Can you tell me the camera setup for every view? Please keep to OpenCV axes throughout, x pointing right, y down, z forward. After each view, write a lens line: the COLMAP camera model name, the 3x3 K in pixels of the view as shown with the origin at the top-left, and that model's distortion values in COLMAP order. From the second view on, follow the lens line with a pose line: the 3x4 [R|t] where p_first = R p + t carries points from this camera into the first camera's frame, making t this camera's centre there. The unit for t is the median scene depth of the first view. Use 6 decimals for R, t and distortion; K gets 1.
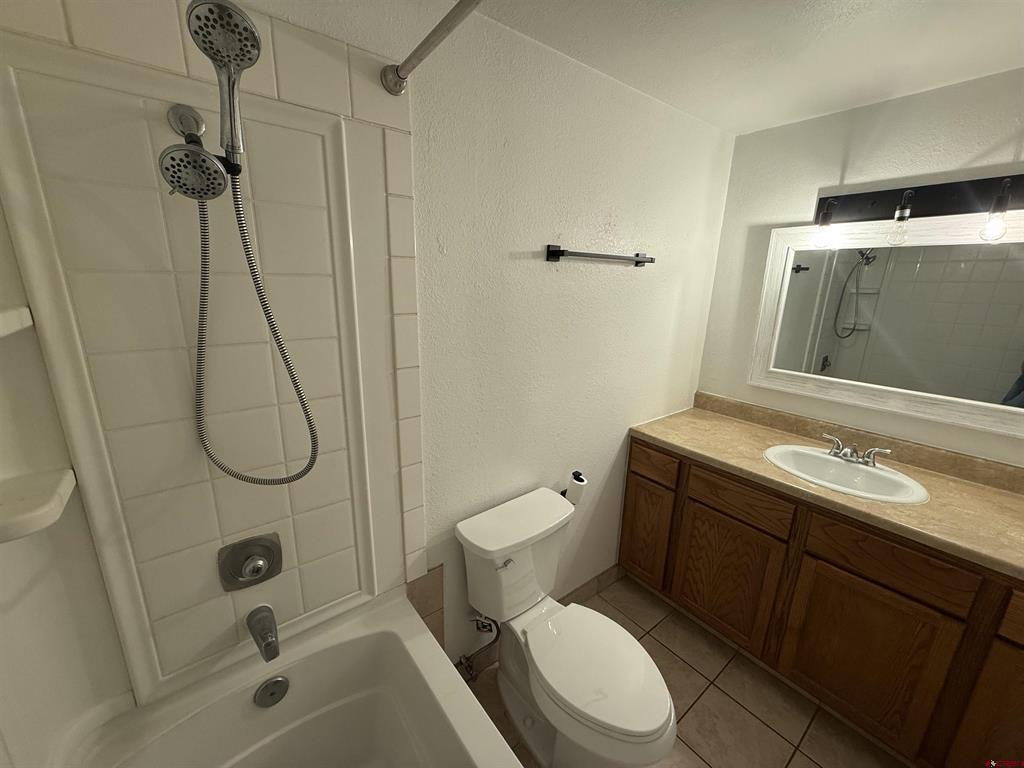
lens RADIAL K [[408.0, 0, 508.7], [0, 408.0, 384.5], [0, 0, 1]] dist [-0.000838, 0.000623]
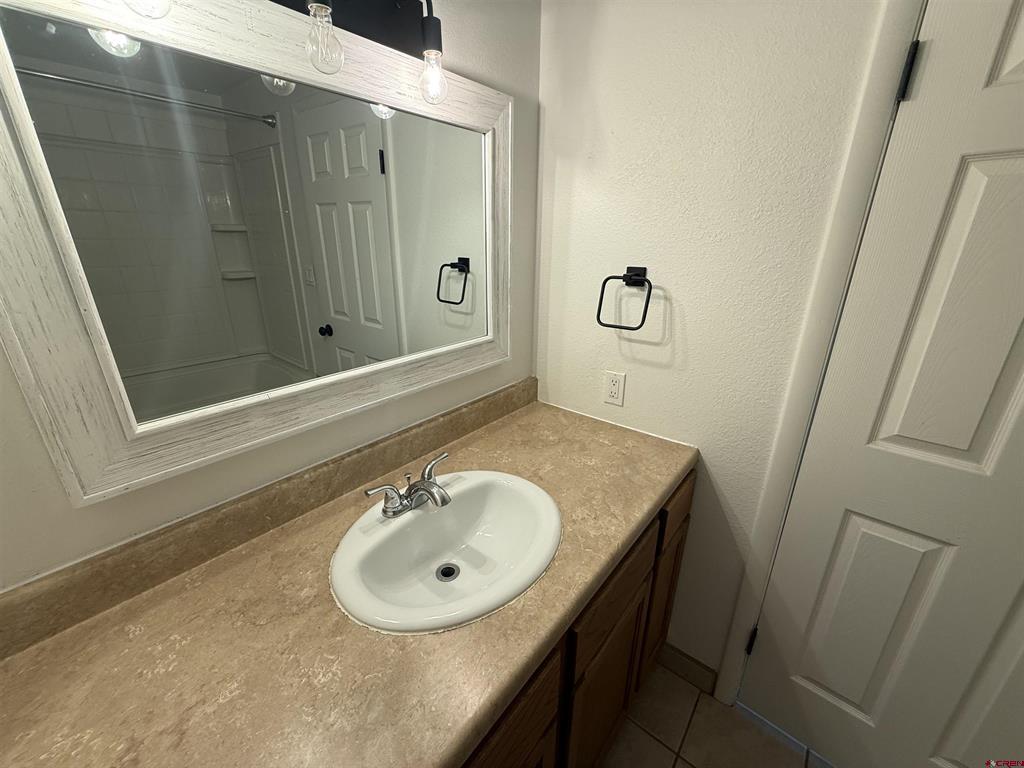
lens RADIAL K [[408.0, 0, 508.7], [0, 408.0, 384.5], [0, 0, 1]] dist [-0.000838, 0.000623]
pose [[-0.217311, -0.352228, 0.910336, 0.320920], [0.238947, 0.885051, 0.399486, -0.143837], [-0.946404, 0.304334, -0.108168, 0.818543]]
